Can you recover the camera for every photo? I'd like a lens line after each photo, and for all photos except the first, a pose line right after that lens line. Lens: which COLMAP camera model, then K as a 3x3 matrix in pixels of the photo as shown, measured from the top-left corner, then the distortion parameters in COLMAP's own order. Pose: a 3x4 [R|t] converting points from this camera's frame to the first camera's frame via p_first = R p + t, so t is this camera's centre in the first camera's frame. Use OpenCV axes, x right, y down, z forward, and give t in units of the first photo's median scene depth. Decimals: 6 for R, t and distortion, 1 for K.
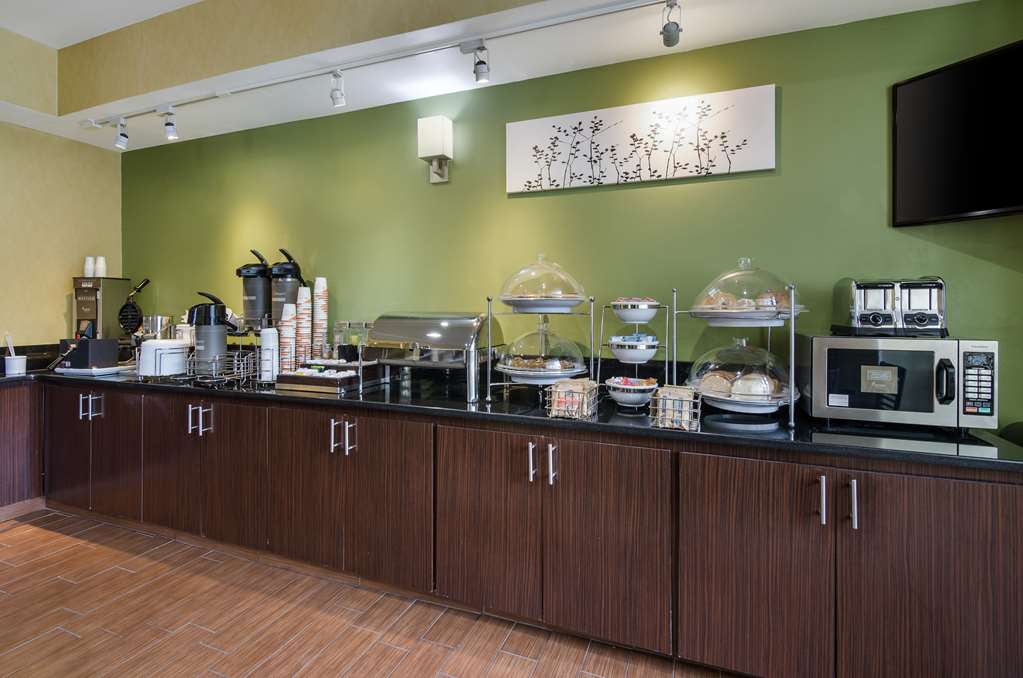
lens RADIAL K [[493.2, 0, 516.1], [0, 493.2, 307.3], [0, 0, 1]] dist [0.005400, -0.004366]
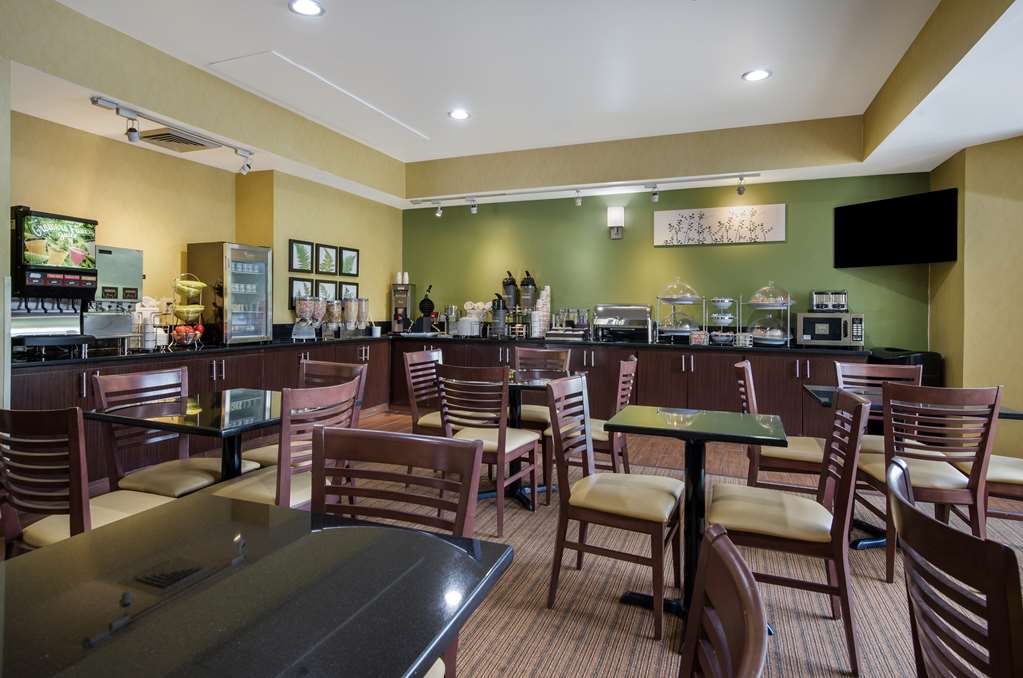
lens RADIAL K [[551.2, 0, 510.4], [0, 551.2, 315.1], [0, 0, 1]] dist [0.003809, -0.000145]
pose [[0.999963, 0.008047, -0.003054, -0.743479], [-0.008020, 0.999931, 0.008567, 0.049502], [0.003123, -0.008542, 0.999959, -1.577631]]
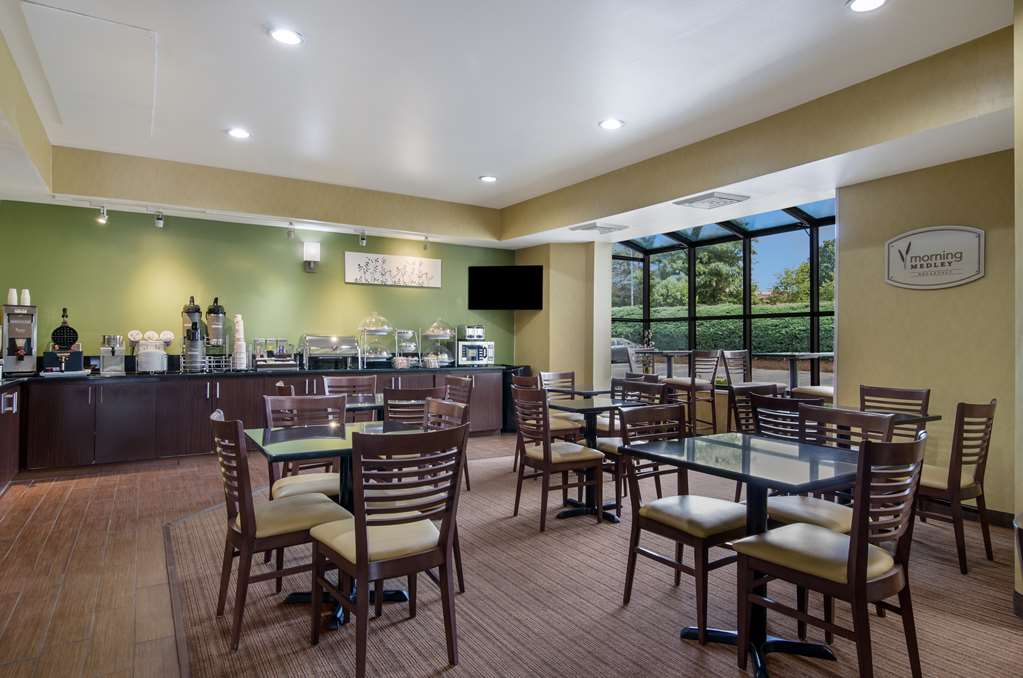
lens RADIAL K [[587.3, 0, 512.4], [0, 587.3, 337.4], [0, 0, 1]] dist [0.007365, 0.000649]
pose [[0.591693, 0.005068, 0.806147, -2.150936], [-0.003908, 0.999987, -0.003419, 0.036157], [-0.806154, -0.001127, 0.591705, -1.506482]]
